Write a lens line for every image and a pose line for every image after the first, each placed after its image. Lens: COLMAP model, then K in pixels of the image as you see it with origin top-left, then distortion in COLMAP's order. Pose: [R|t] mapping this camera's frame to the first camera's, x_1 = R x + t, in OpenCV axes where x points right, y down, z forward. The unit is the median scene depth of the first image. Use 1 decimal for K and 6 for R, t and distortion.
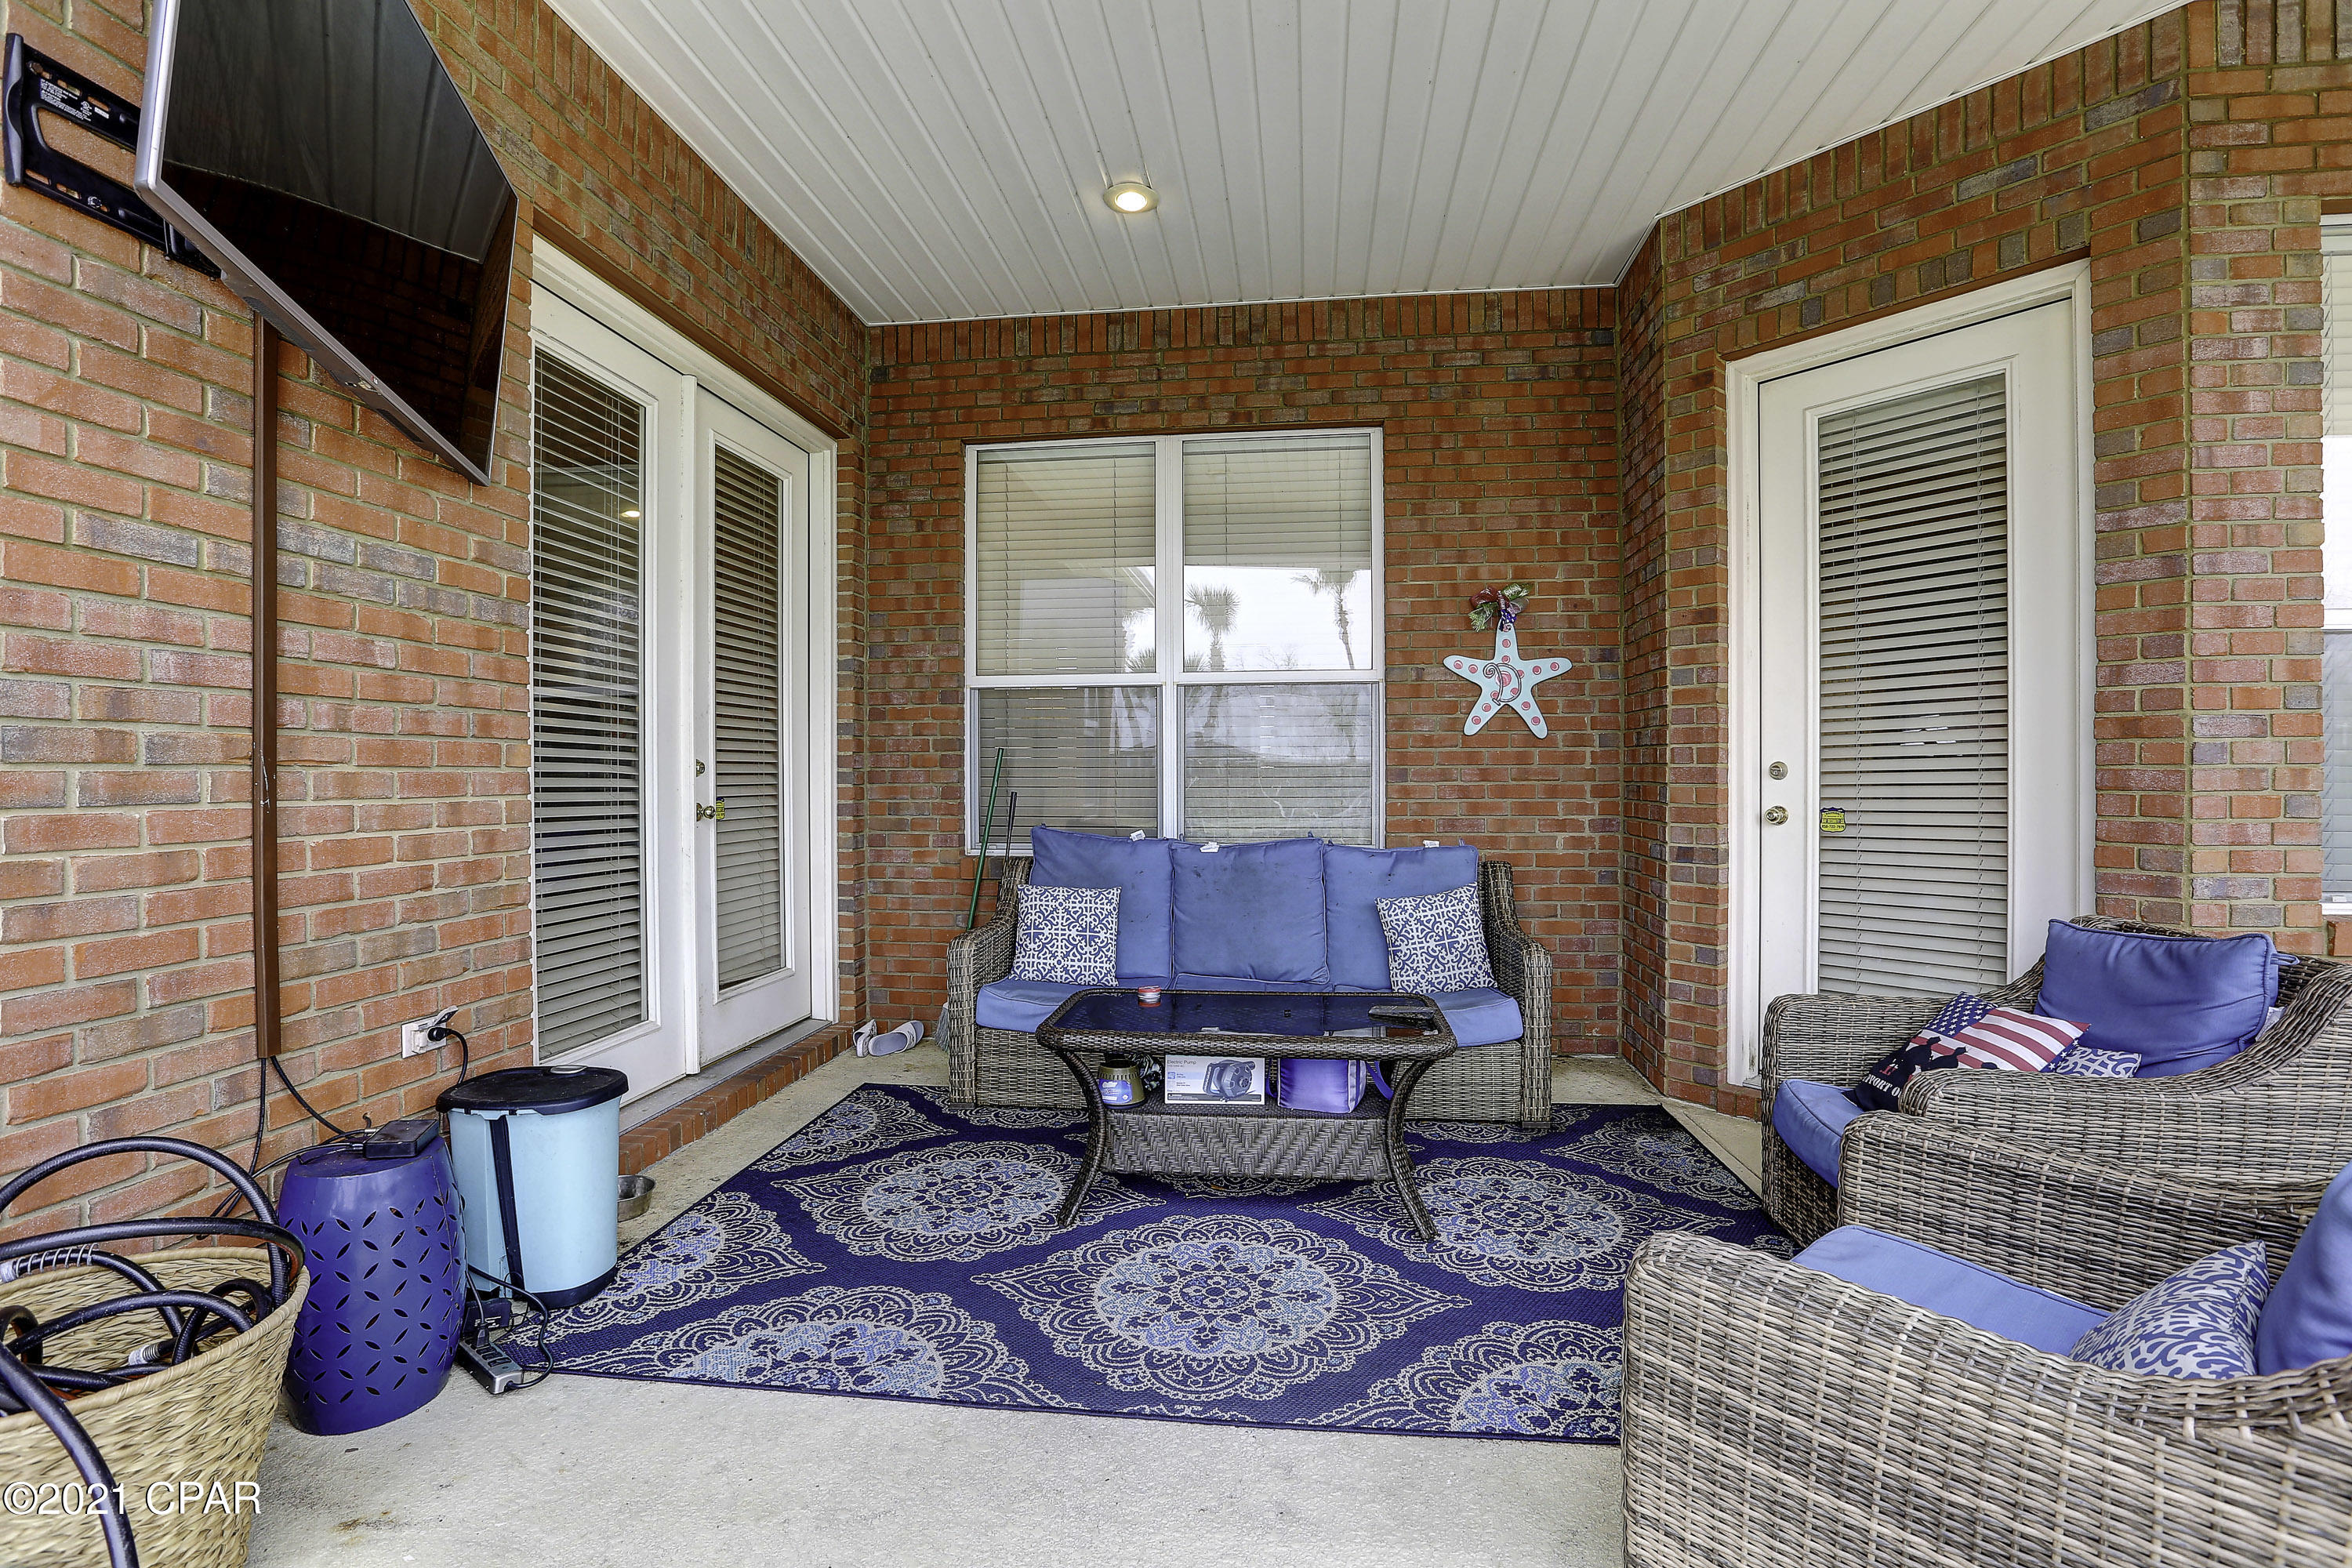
lens RADIAL K [[1076.0, 0, 1176.0], [0, 1076.0, 784.0], [0, 0, 1]] dist [-0.053164, 0.017757]
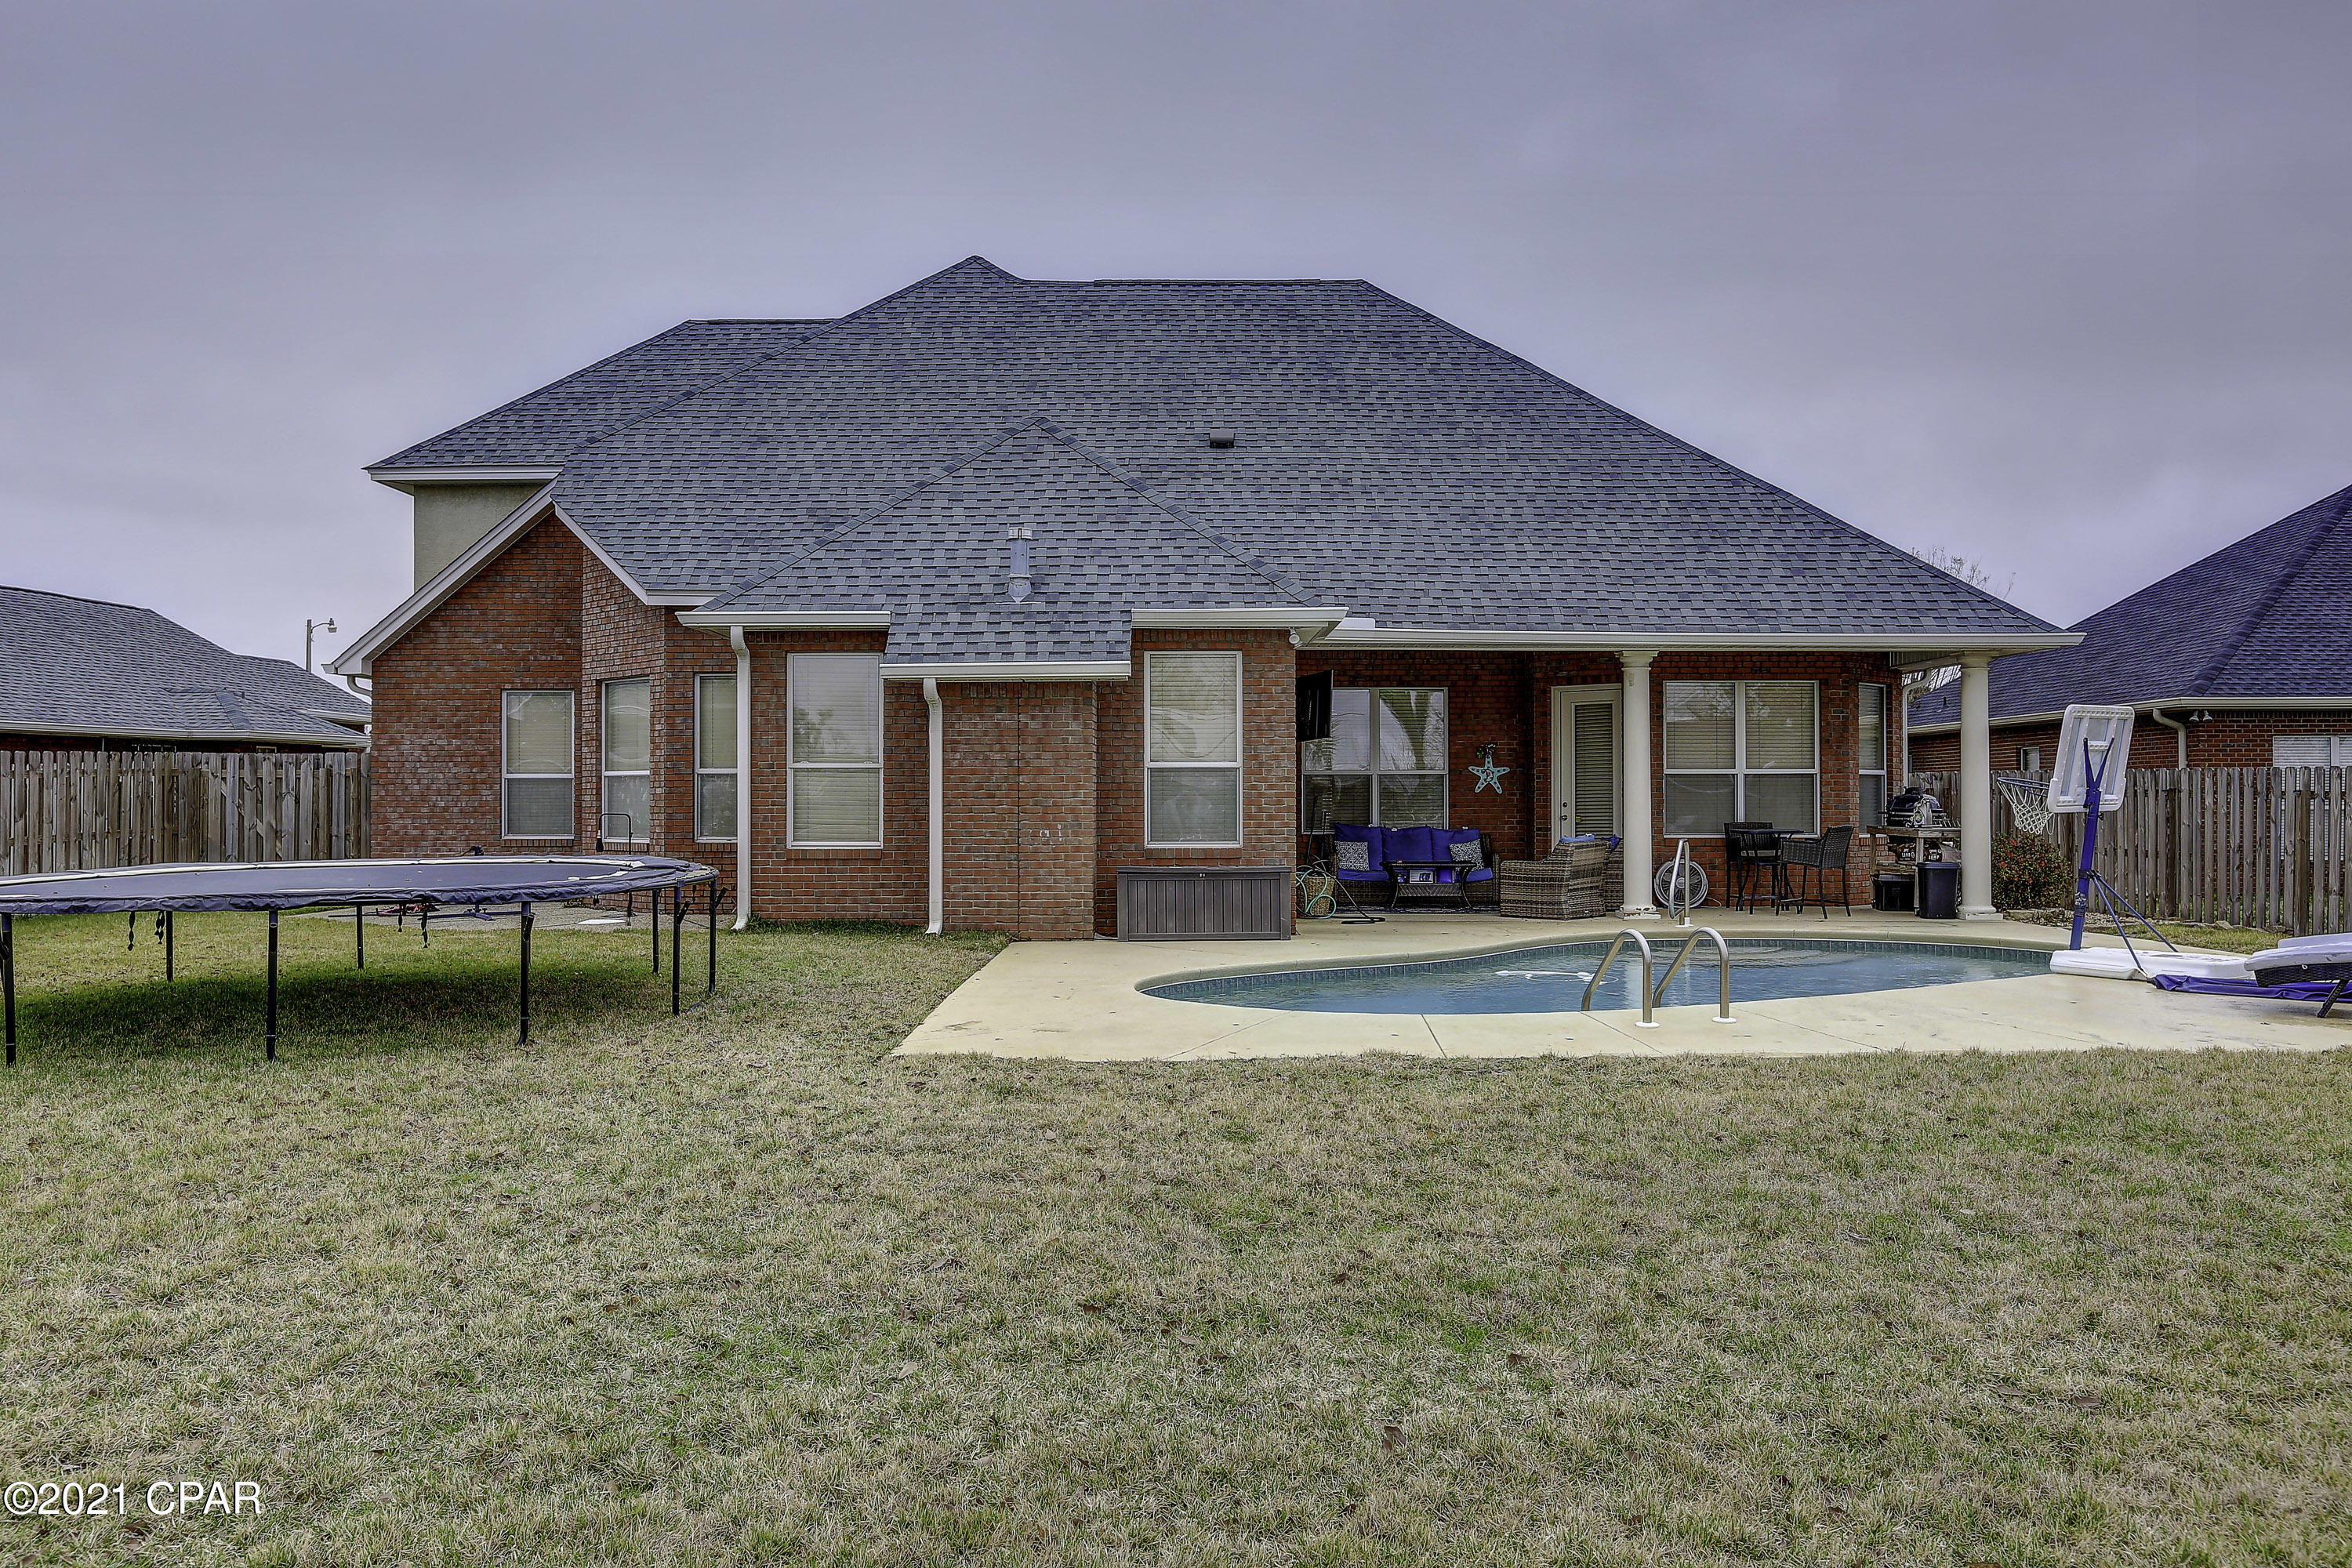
lens RADIAL K [[1926.2, 0, 1176.0], [0, 1926.2, 784.0], [0, 0, 1]] dist [0.007101, 0.004203]
pose [[0.991620, 0.001734, 0.129174, -1.327020], [-0.000163, 0.999926, -0.012179, -0.003250], [-0.129185, 0.012056, 0.991547, -4.476149]]
